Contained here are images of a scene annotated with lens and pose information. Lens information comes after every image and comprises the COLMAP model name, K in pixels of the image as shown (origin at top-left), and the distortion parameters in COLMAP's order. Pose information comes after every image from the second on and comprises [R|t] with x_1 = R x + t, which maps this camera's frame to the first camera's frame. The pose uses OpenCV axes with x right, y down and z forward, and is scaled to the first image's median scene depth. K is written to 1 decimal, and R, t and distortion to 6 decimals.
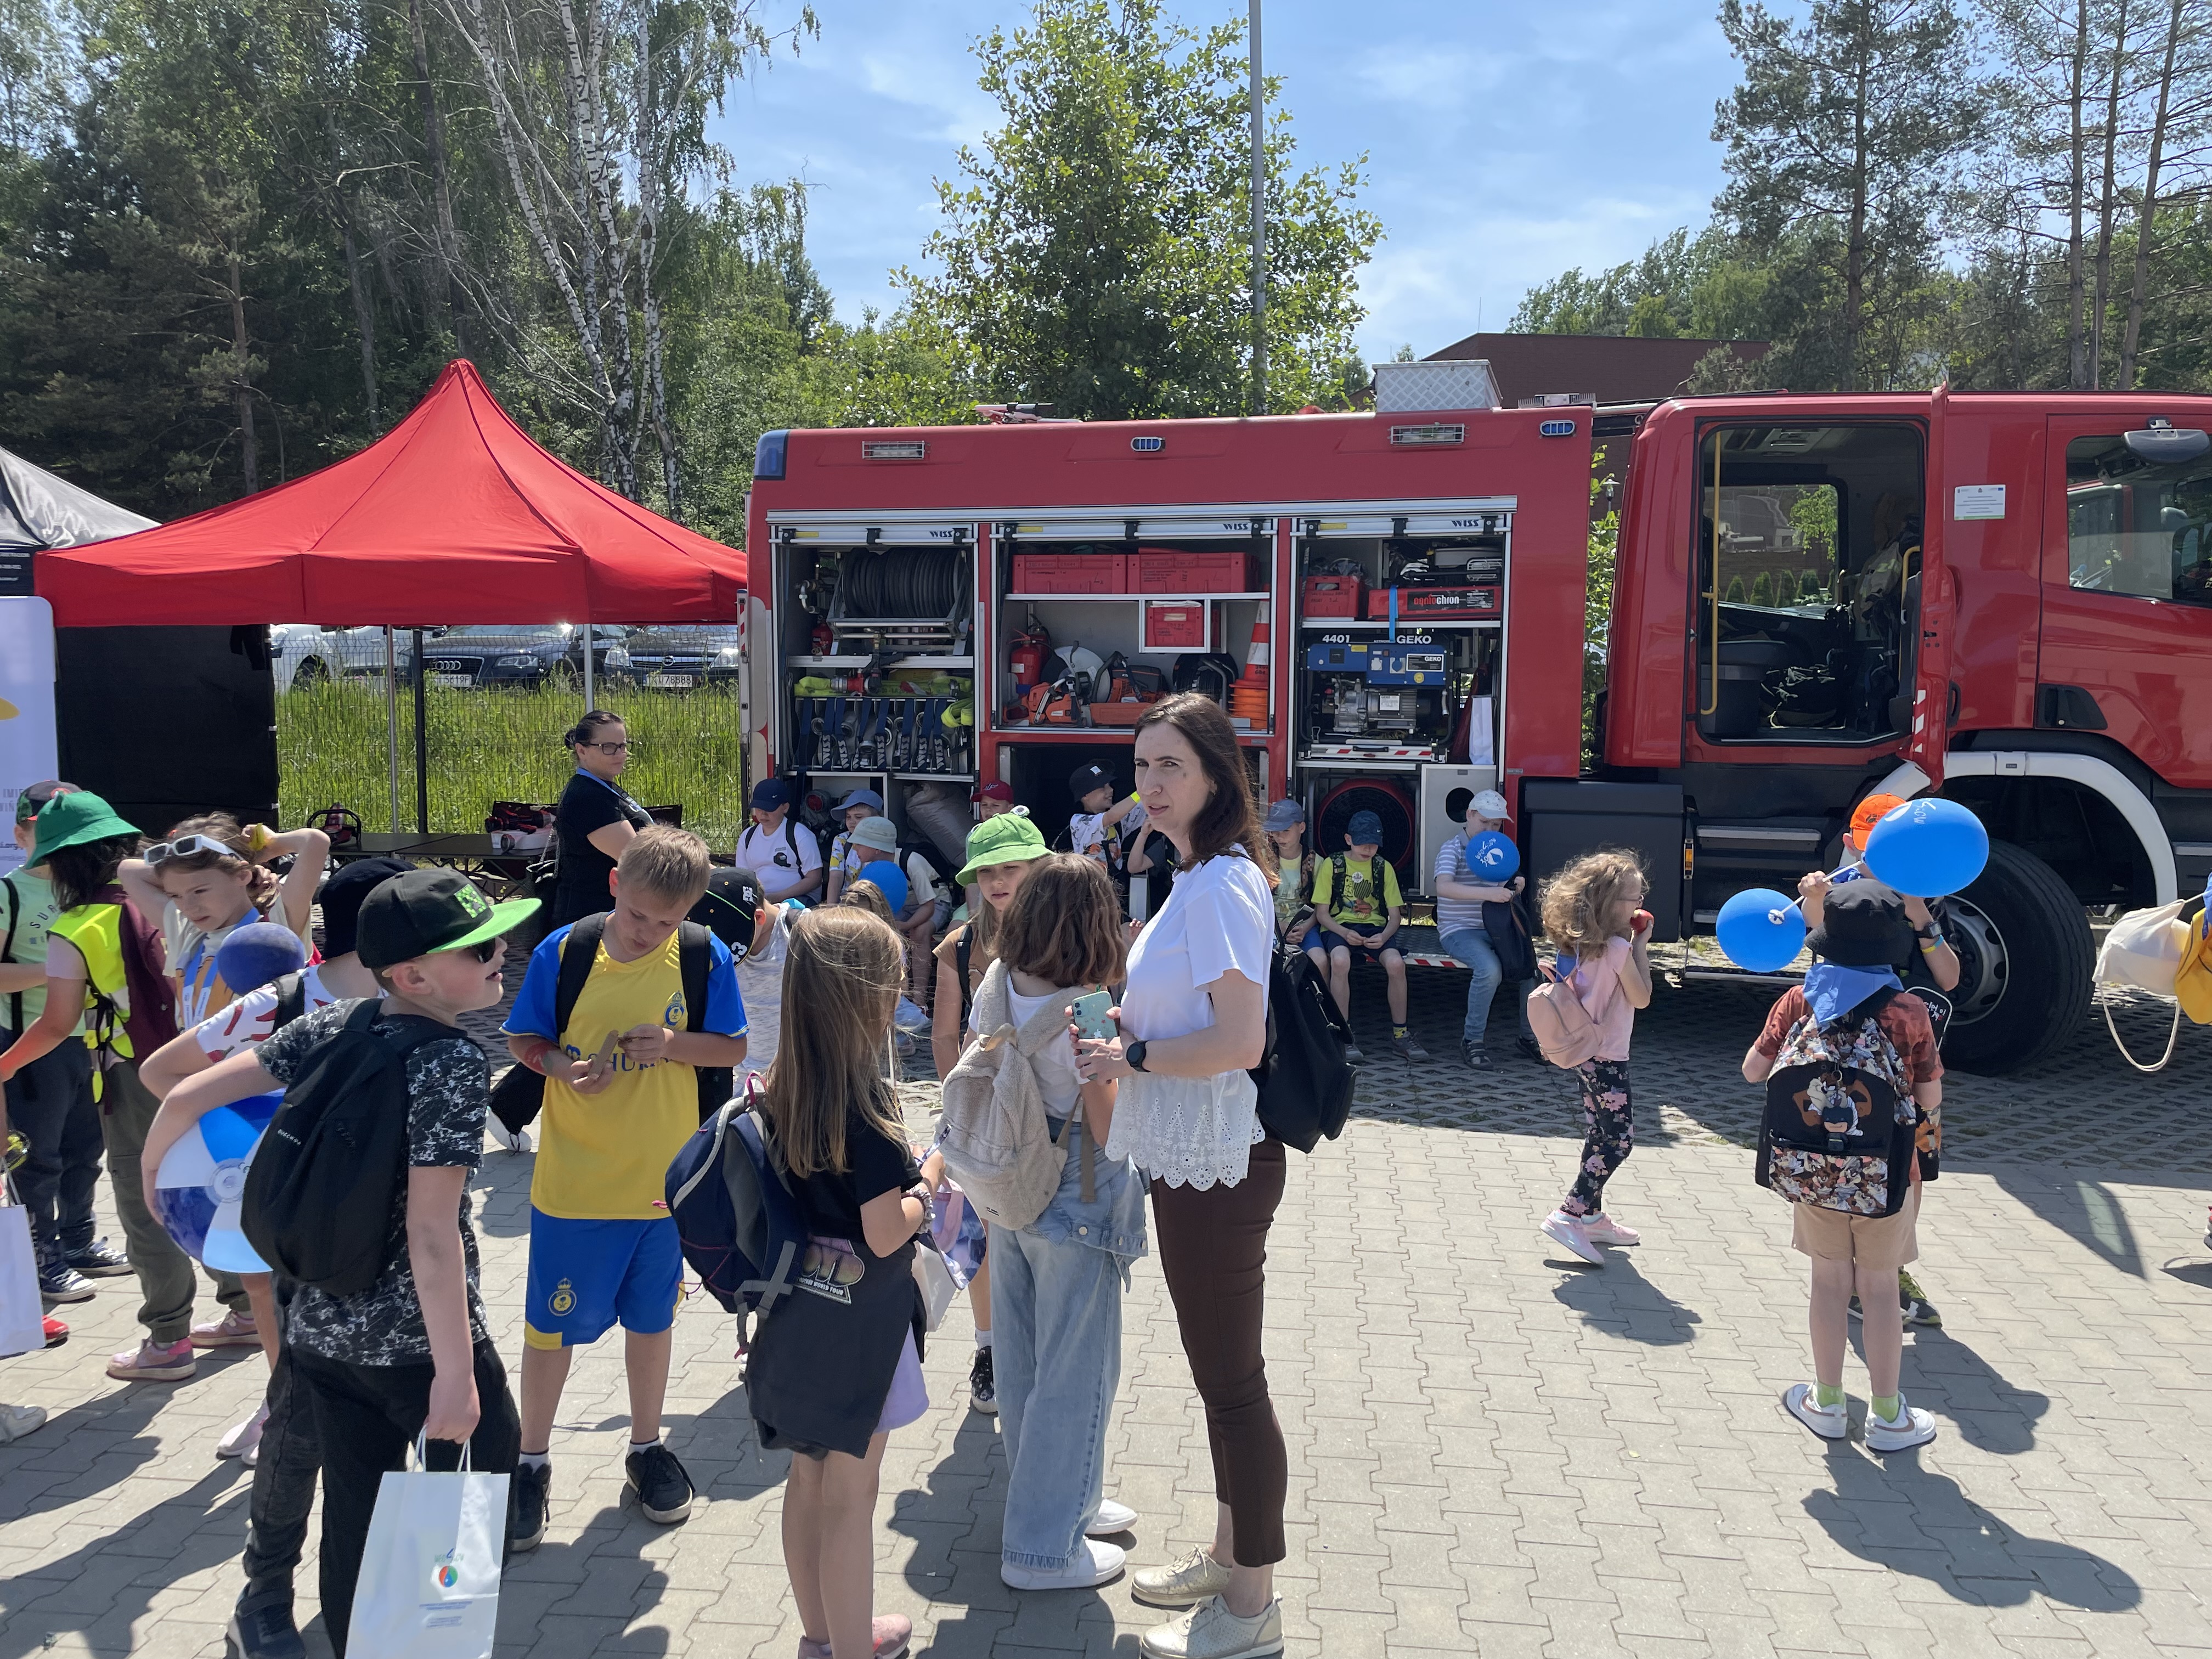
lens RADIAL K [[1679.1, 0, 1104.5], [0, 1679.1, 824.9], [0, 0, 1]] dist [0.005247, 0.000545]
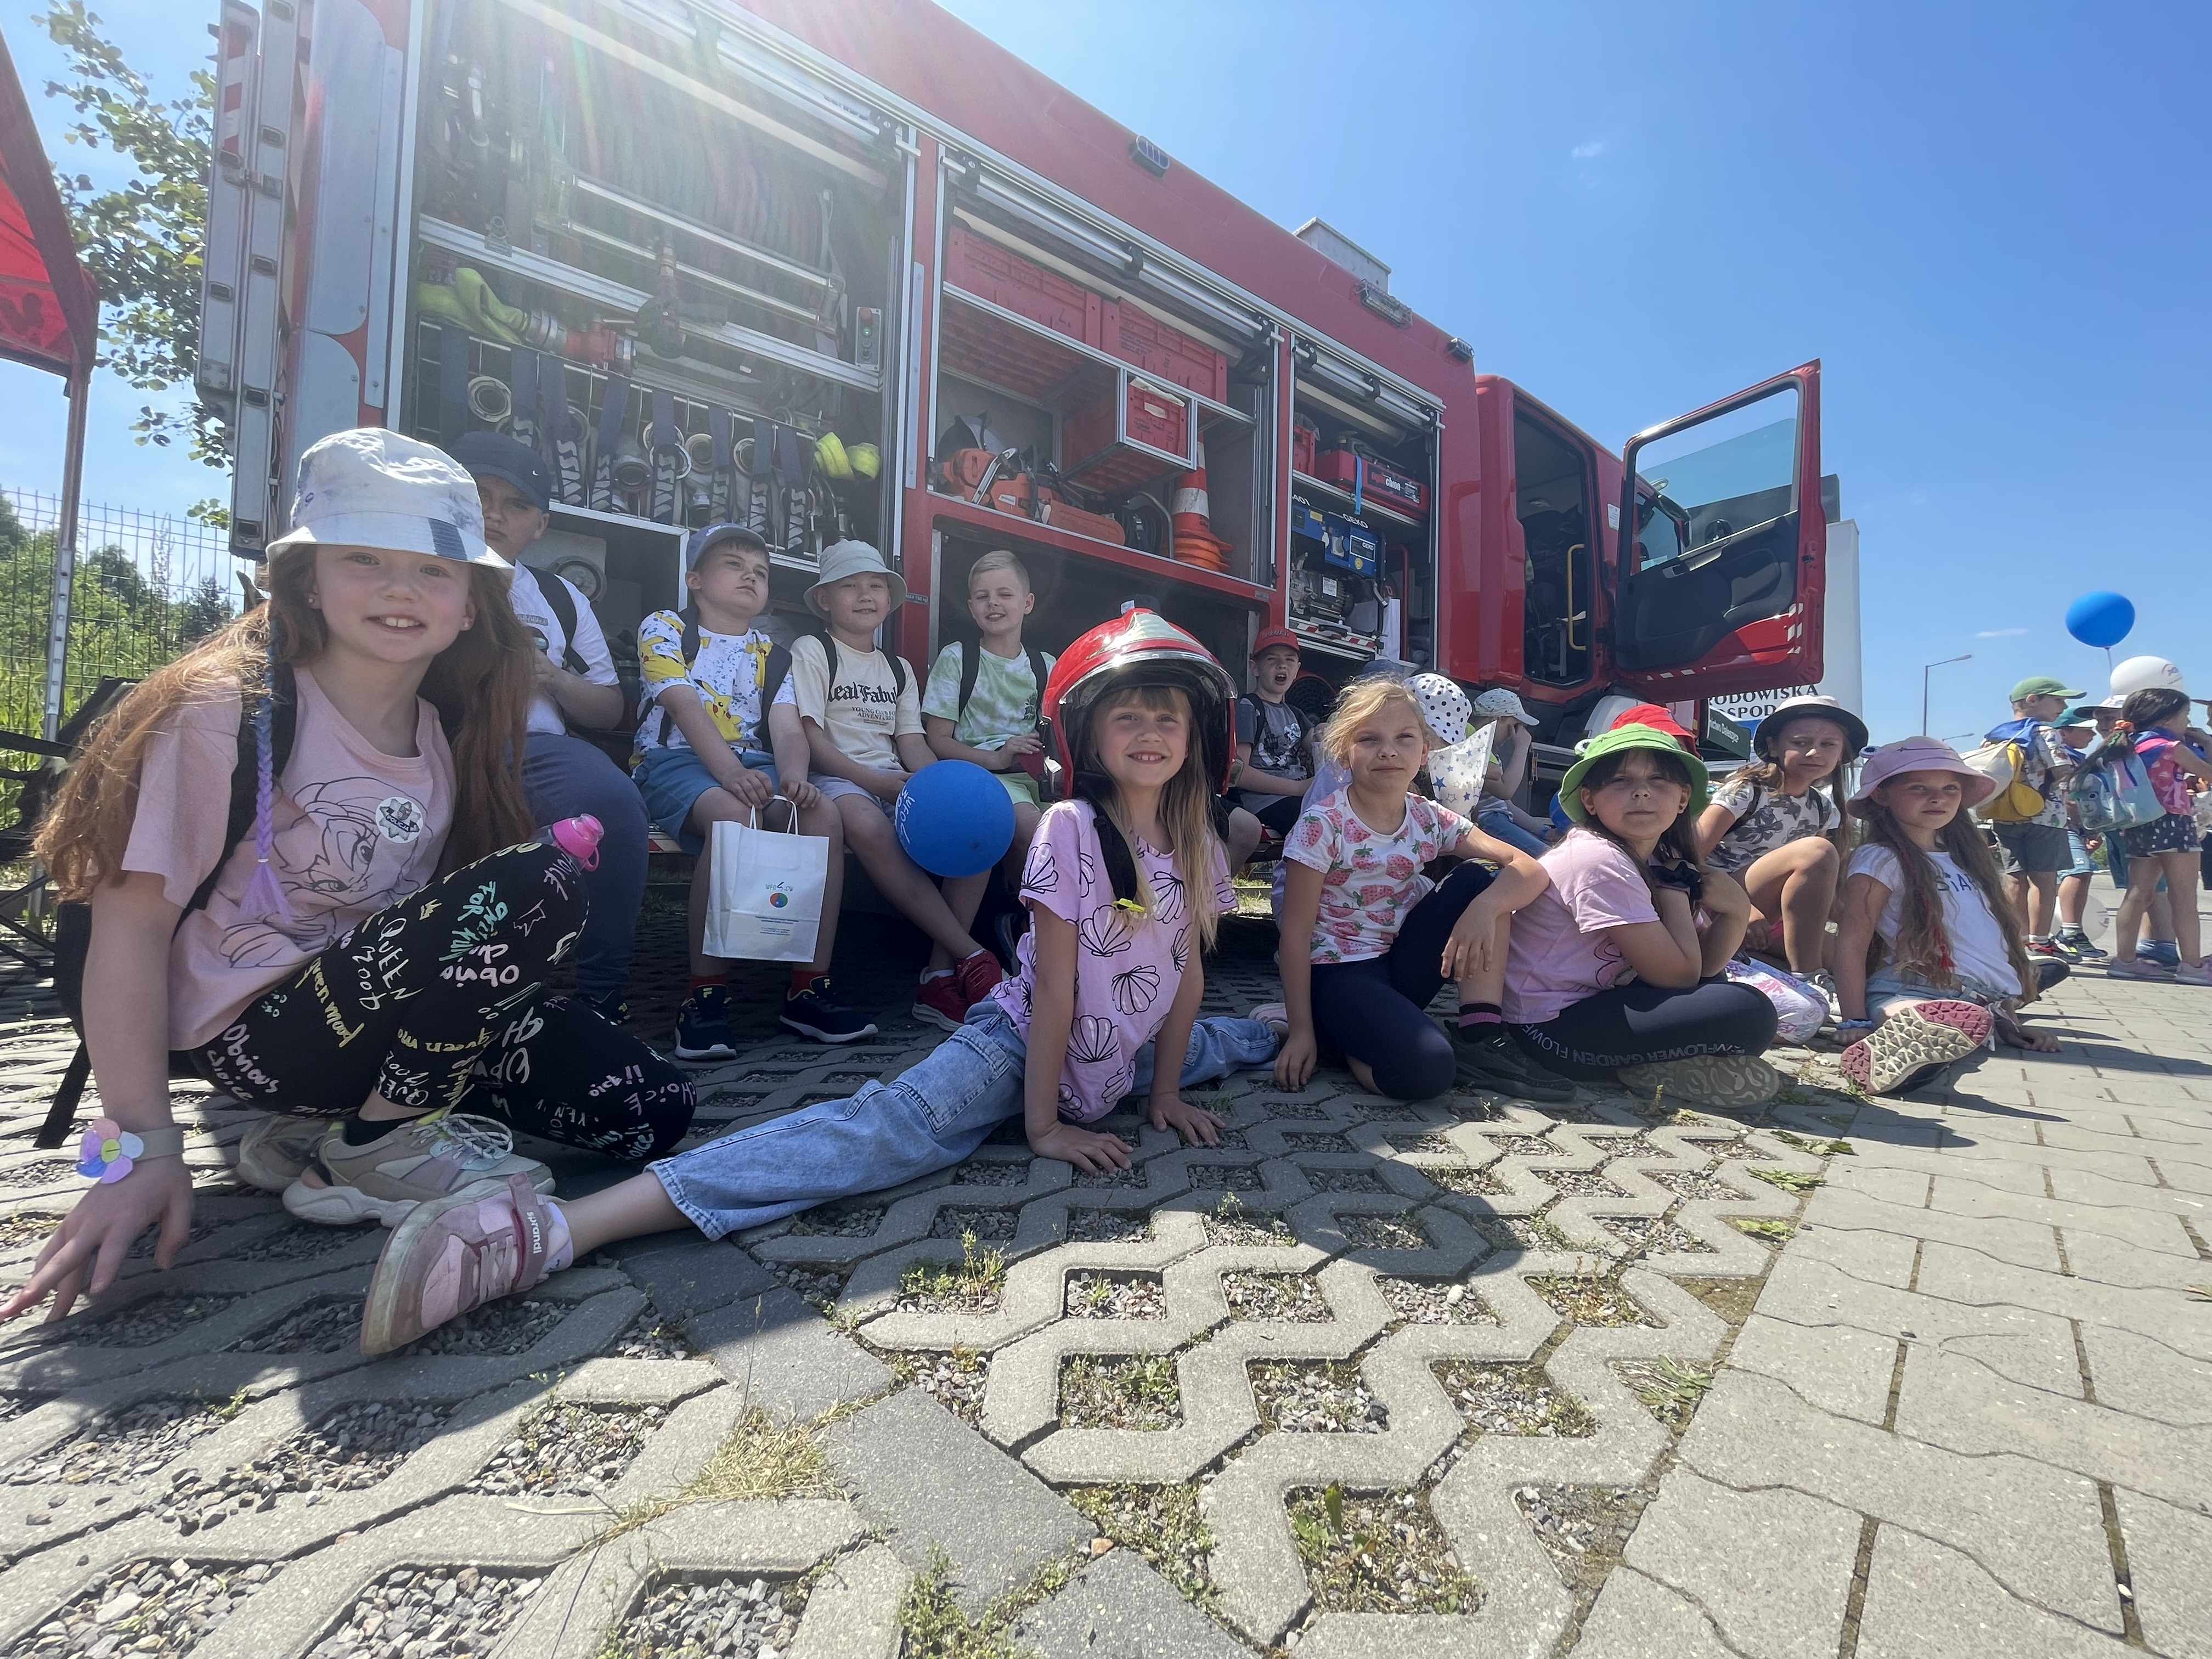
lens RADIAL K [[882.9, 0, 1109.7], [0, 882.9, 832.9], [0, 0, 1]] dist [-0.001112, -0.000027]
pose [[0.623236, 0.037860, 0.781117, -0.271649], [0.062797, 0.993179, -0.098243, 0.099204], [-0.779509, 0.110280, 0.616607, 0.809716]]
